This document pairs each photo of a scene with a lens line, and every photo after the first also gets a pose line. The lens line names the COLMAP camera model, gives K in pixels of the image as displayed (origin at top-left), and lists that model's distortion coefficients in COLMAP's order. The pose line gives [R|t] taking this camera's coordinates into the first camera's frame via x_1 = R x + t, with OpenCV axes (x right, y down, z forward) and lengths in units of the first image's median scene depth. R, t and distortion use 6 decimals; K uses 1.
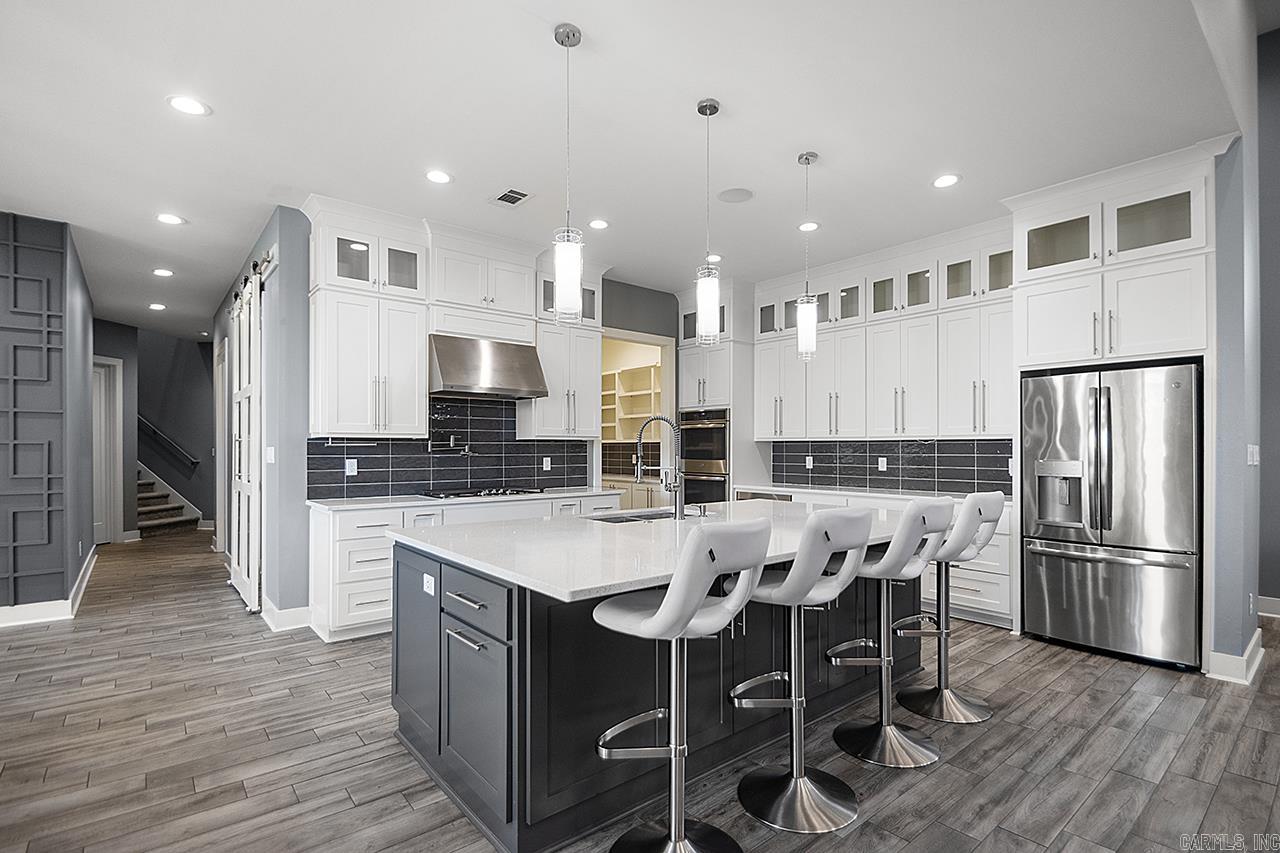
lens RADIAL K [[604.3, 0, 649.3], [0, 604.3, 443.8], [0, 0, 1]] dist [0.018571, -0.017699]
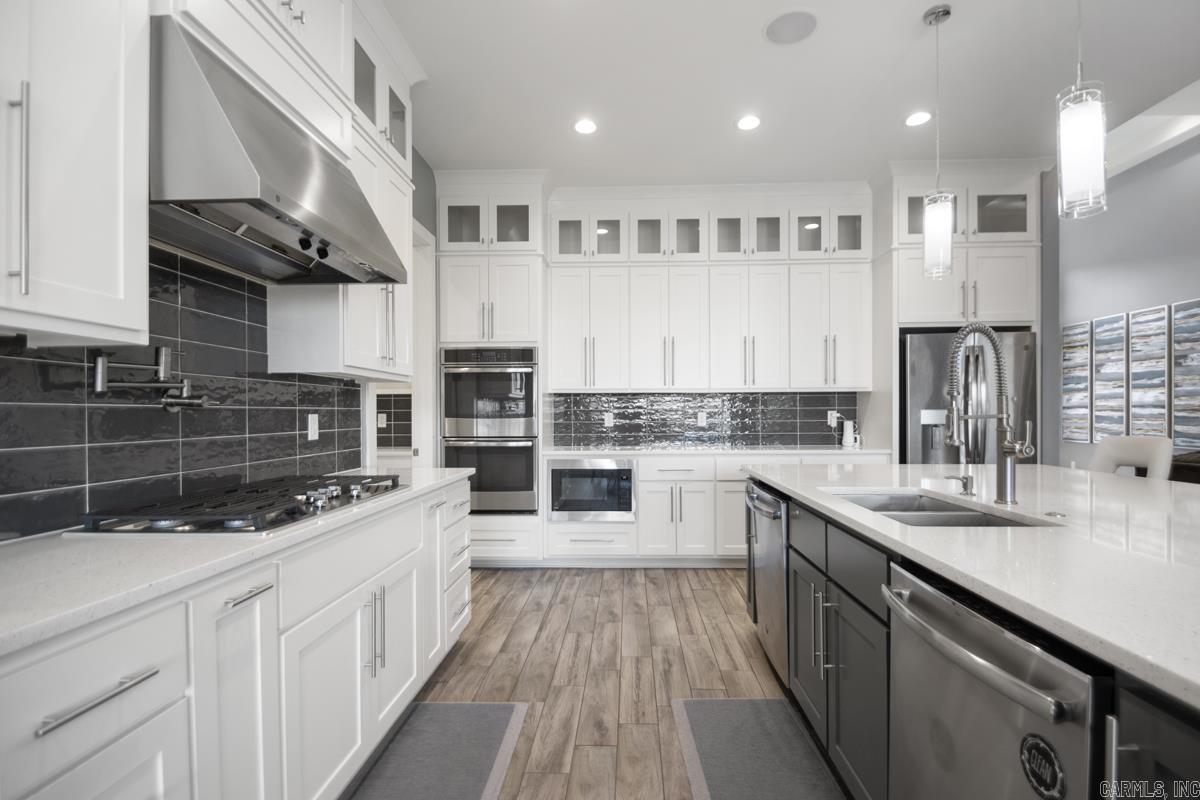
lens RADIAL K [[566.5, 0, 610.1], [0, 566.5, 415.0], [0, 0, 1]] dist [0.018571, -0.017699]
pose [[0.668643, -0.006181, 0.743558, -0.394175], [-0.000287, 0.999963, 0.008571, 0.022287], [-0.743584, -0.005944, 0.668616, 0.581733]]
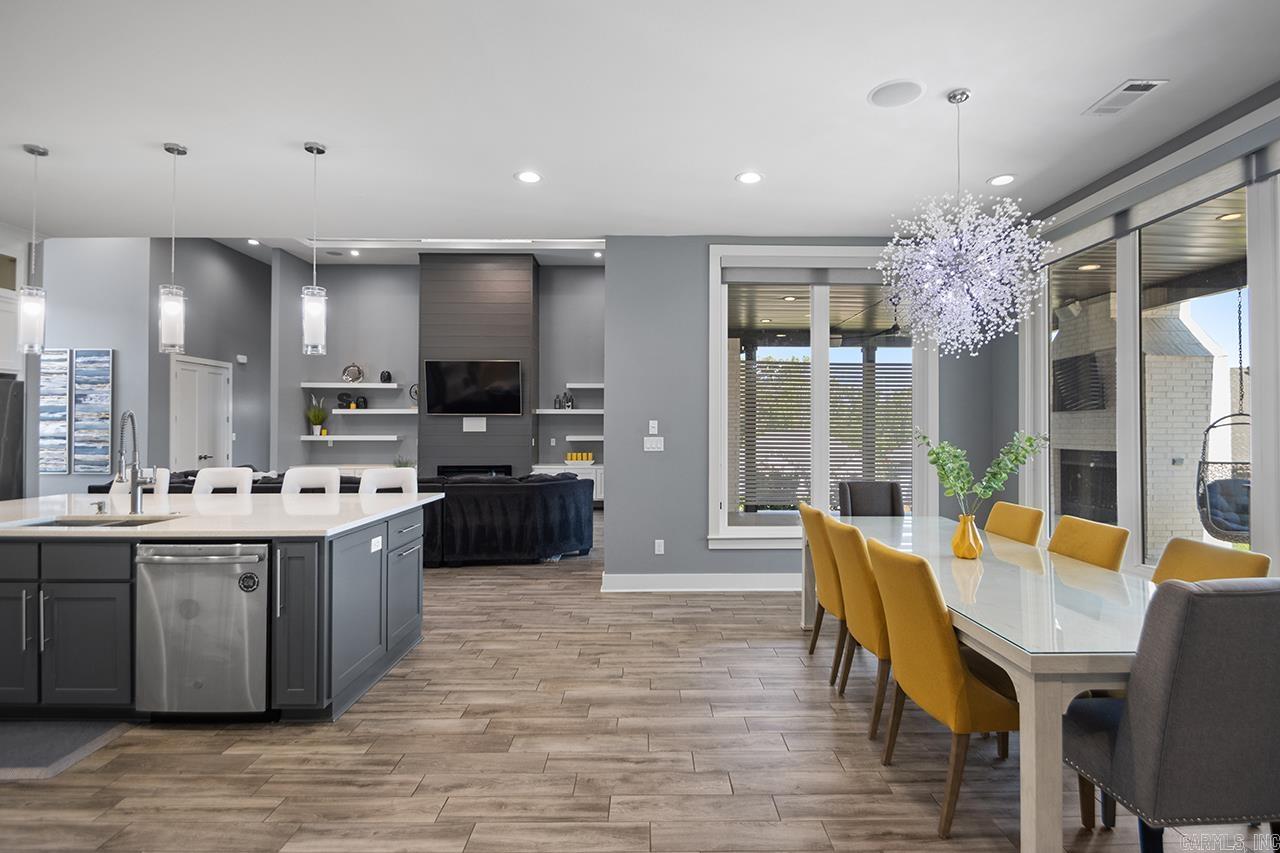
lens RADIAL K [[604.3, 0, 653.5], [0, 604.3, 424.7], [0, 0, 1]] dist [0.018571, -0.017699]
pose [[-0.777213, 0.006135, 0.629208, -0.809144], [-0.003025, 0.999904, -0.013486, -0.007760], [-0.629230, -0.012384, -0.777120, 0.793711]]
